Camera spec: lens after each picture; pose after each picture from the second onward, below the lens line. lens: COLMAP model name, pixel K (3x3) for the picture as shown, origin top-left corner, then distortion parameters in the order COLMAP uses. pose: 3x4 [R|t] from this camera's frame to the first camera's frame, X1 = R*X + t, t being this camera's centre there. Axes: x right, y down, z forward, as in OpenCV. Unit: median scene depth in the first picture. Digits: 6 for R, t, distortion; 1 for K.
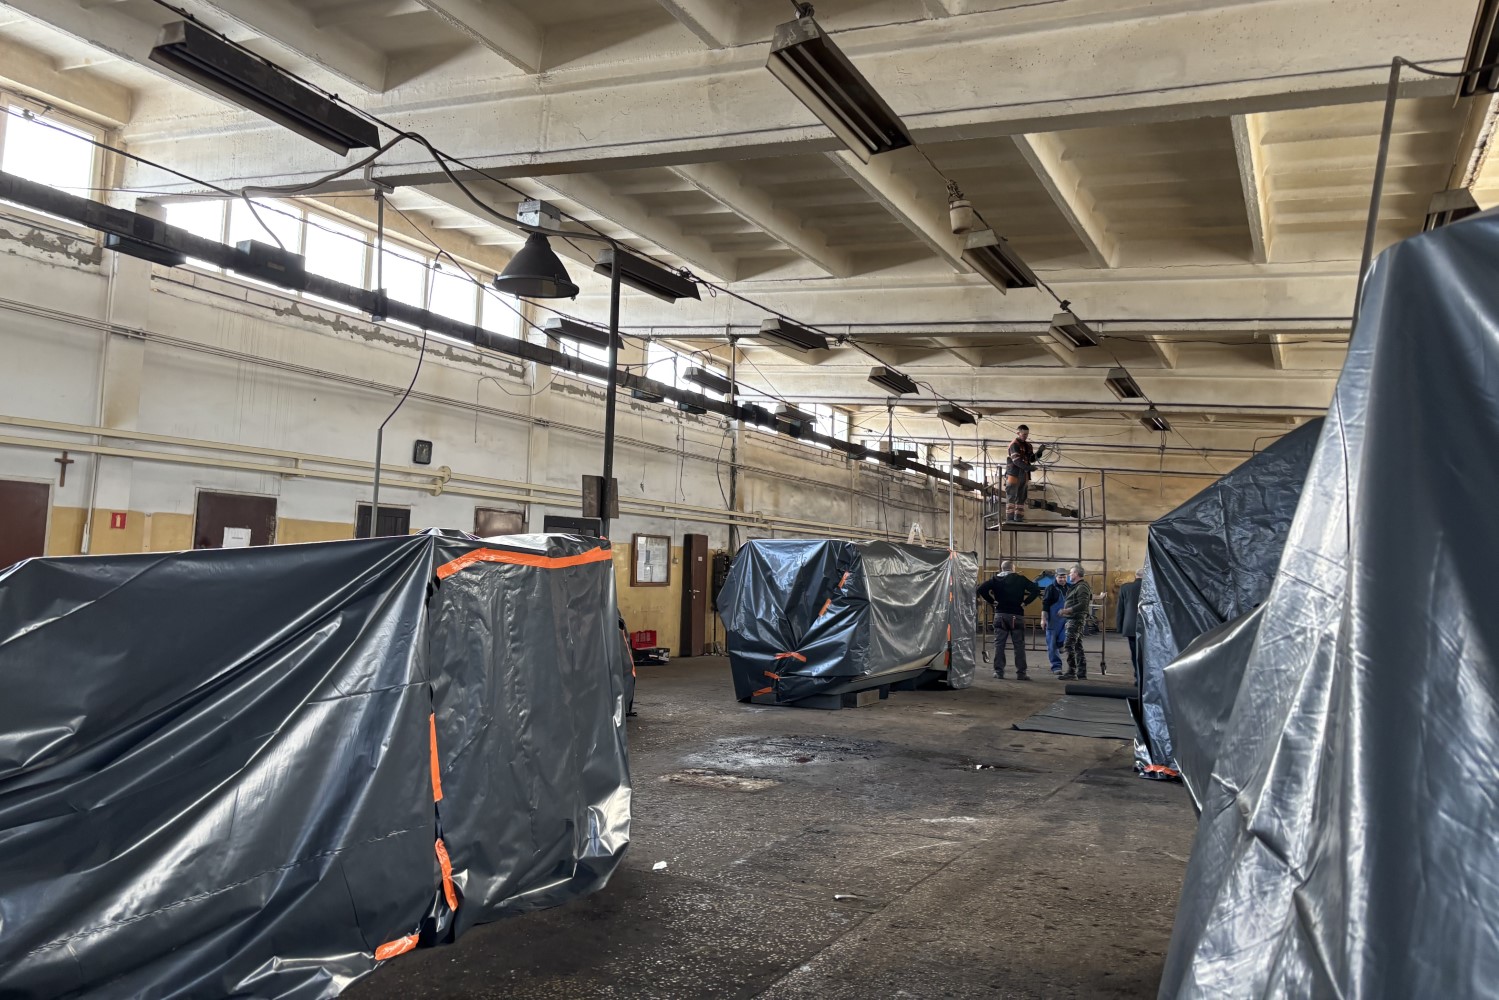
lens RADIAL K [[1132.7, 0, 755.4], [0, 1132.7, 470.6], [0, 0, 1]] dist [0.056705, -0.007708]
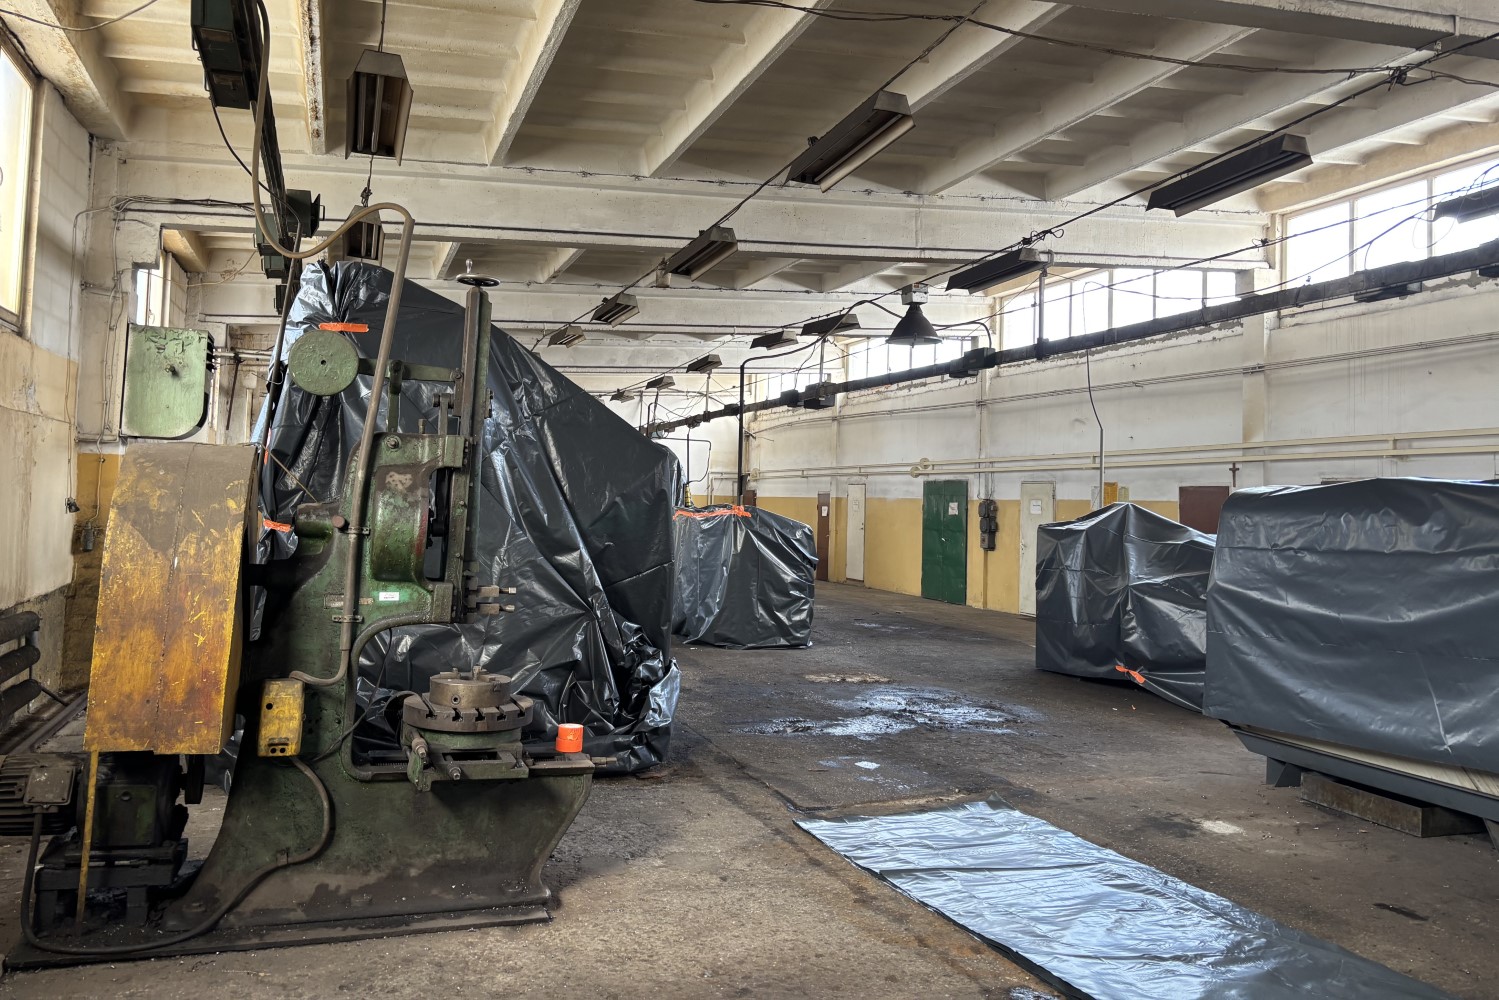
lens RADIAL K [[1132.7, 0, 755.4], [0, 1132.7, 470.6], [0, 0, 1]] dist [0.056705, -0.007708]
pose [[-0.688146, -0.070783, -0.722111, 0.813263], [0.016752, 0.993415, -0.113342, 0.139481], [0.725379, -0.090092, -0.682429, 1.475046]]
